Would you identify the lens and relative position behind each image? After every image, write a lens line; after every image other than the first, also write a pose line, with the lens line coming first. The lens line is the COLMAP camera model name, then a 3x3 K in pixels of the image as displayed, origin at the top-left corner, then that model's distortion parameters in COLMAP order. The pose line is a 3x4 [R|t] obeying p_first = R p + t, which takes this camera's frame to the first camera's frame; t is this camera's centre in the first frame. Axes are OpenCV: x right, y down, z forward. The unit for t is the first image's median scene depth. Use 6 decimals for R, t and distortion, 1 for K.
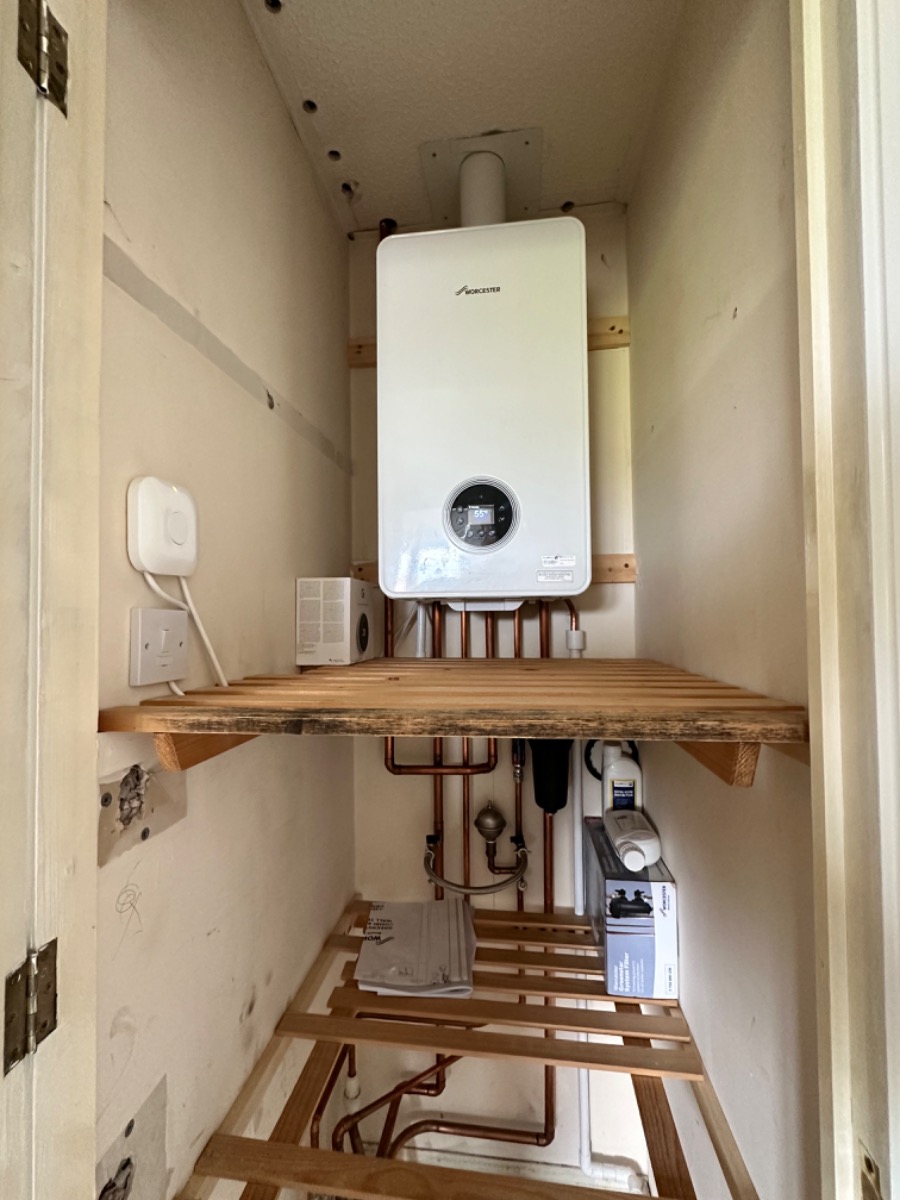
lens RADIAL K [[530.4, 0, 450.0], [0, 530.4, 600.0], [0, 0, 1]] dist [-0.015516, -0.000187]
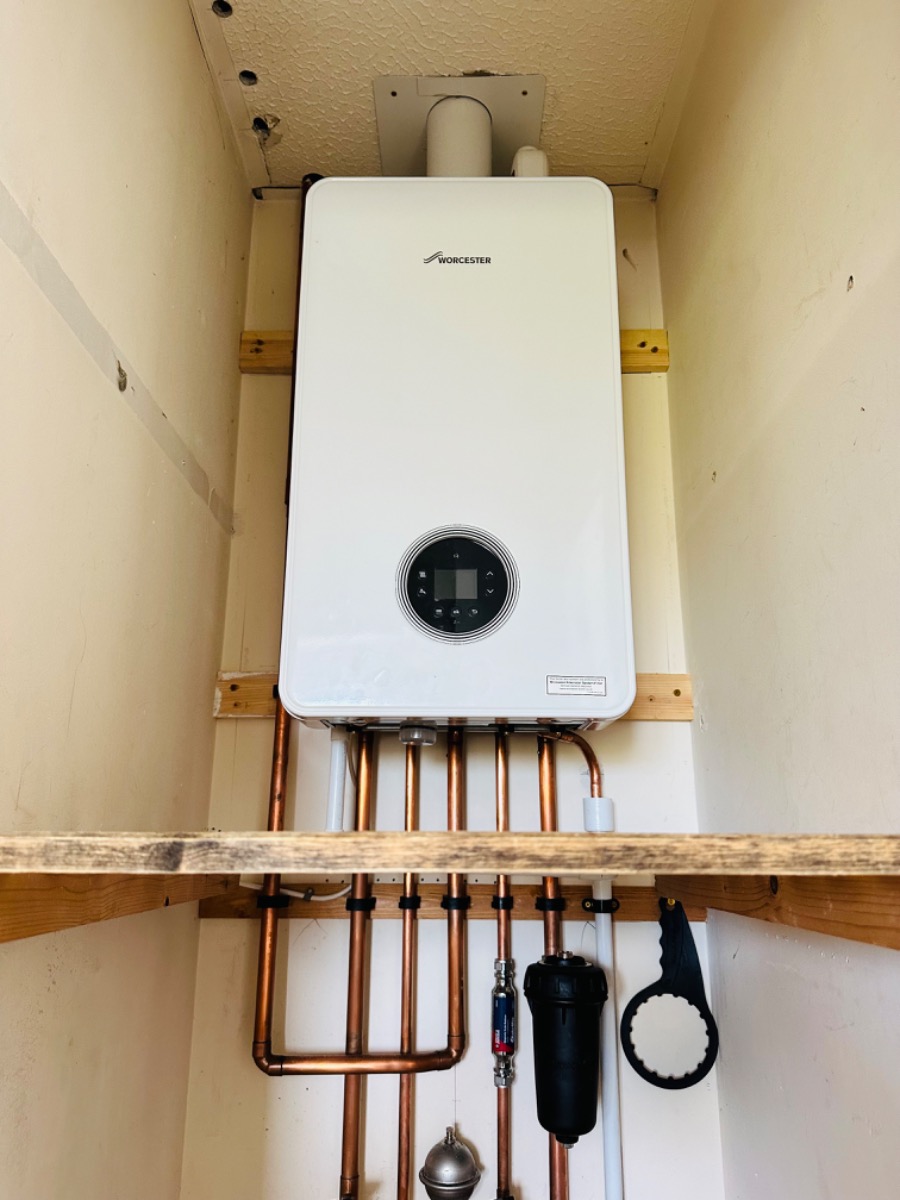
lens RADIAL K [[853.0, 0, 450.0], [0, 853.0, 600.0], [0, 0, 1]] dist [0.040475, -0.101673]
pose [[0.991780, 0.047905, 0.118653, -0.062025], [-0.017599, 0.969532, -0.244331, 0.091681], [-0.126742, 0.240234, 0.962405, 0.055695]]
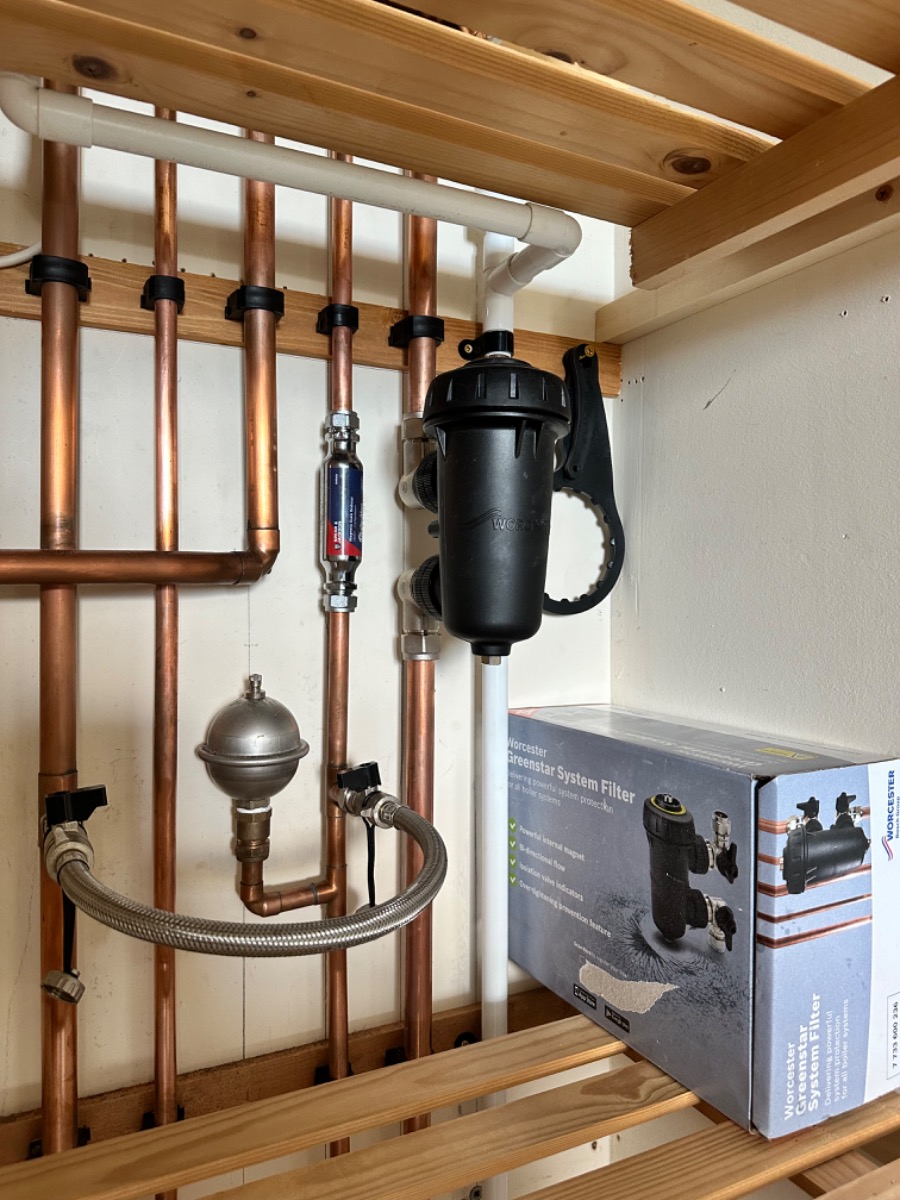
lens RADIAL K [[840.1, 0, 450.0], [0, 840.1, 600.0], [0, 0, 1]] dist [0.097847, -0.152977]
pose [[0.813504, 0.006691, 0.581520, -0.138479], [-0.029455, 0.999125, 0.029709, 0.387648], [-0.580813, -0.041297, 0.812989, 0.657771]]
